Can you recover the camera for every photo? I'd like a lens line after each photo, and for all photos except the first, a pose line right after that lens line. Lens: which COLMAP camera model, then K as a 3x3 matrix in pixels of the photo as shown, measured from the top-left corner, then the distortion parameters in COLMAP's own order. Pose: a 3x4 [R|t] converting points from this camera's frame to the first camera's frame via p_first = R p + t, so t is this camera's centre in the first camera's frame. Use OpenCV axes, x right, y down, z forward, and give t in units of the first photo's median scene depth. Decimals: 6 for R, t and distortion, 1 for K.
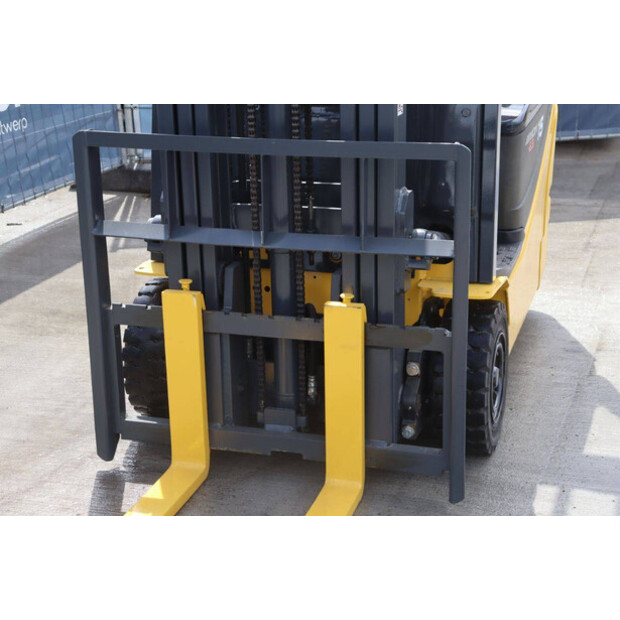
lens RADIAL K [[1152.3, 0, 310.0], [0, 1152.3, 310.0], [0, 0, 1]] dist [0.188526, 0.016011]
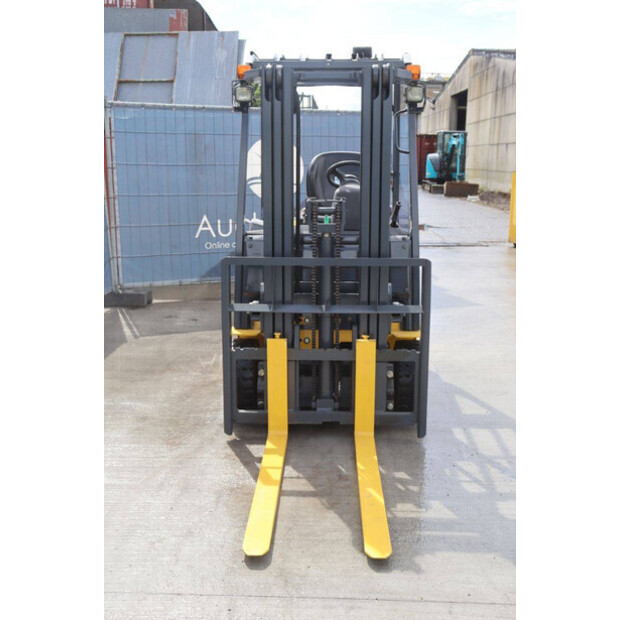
lens RADIAL K [[752.2, 0, 310.0], [0, 752.2, 310.0], [0, 0, 1]] dist [-0.009883, 0.023301]
pose [[0.962837, -0.028860, 0.268539, -0.384635], [0.059711, 0.992417, -0.107438, 0.072332], [-0.263402, 0.119480, 0.957259, -0.203425]]
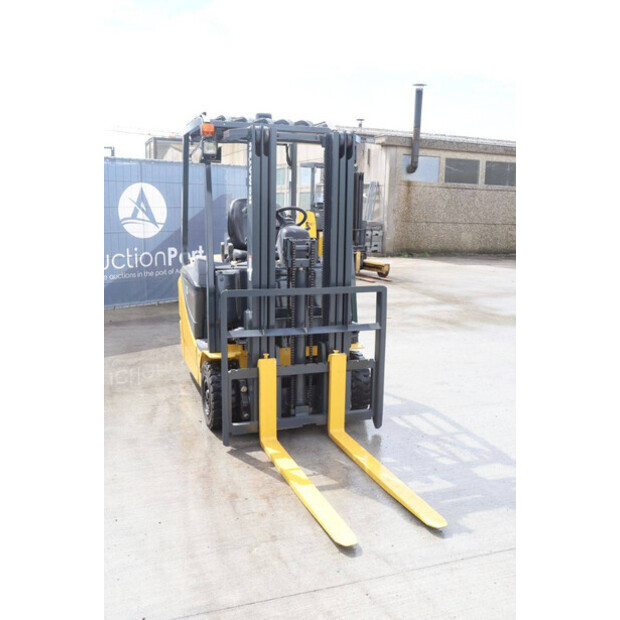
lens RADIAL K [[605.5, 0, 310.0], [0, 605.5, 310.0], [0, 0, 1]] dist [-0.085839, 0.013034]
pose [[0.791583, -0.070719, 0.606955, -0.733641], [0.153010, 0.984576, -0.084836, 0.002712], [-0.591595, 0.160025, 0.790195, 0.019138]]
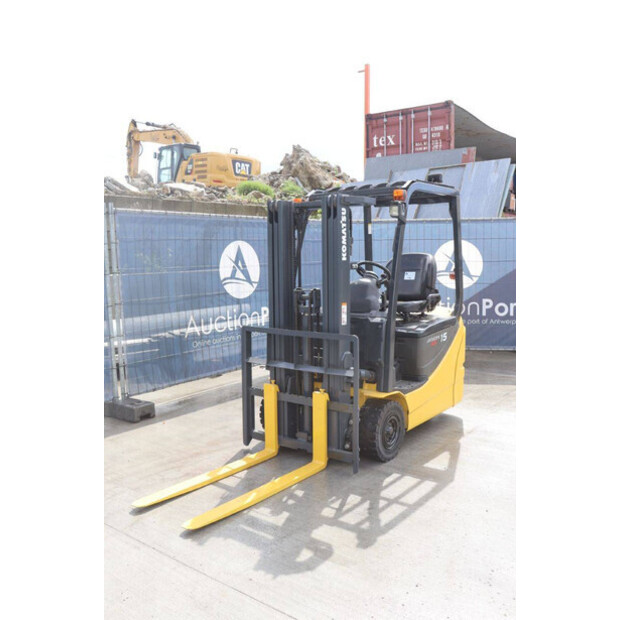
lens RADIAL K [[576.8, 0, 310.0], [0, 576.8, 310.0], [0, 0, 1]] dist [-0.112499, 0.000598]
pose [[0.939825, 0.042122, -0.339049, 0.429096], [-0.112064, 0.975475, -0.189448, 0.060392], [0.322754, 0.216043, 0.921496, -0.268511]]
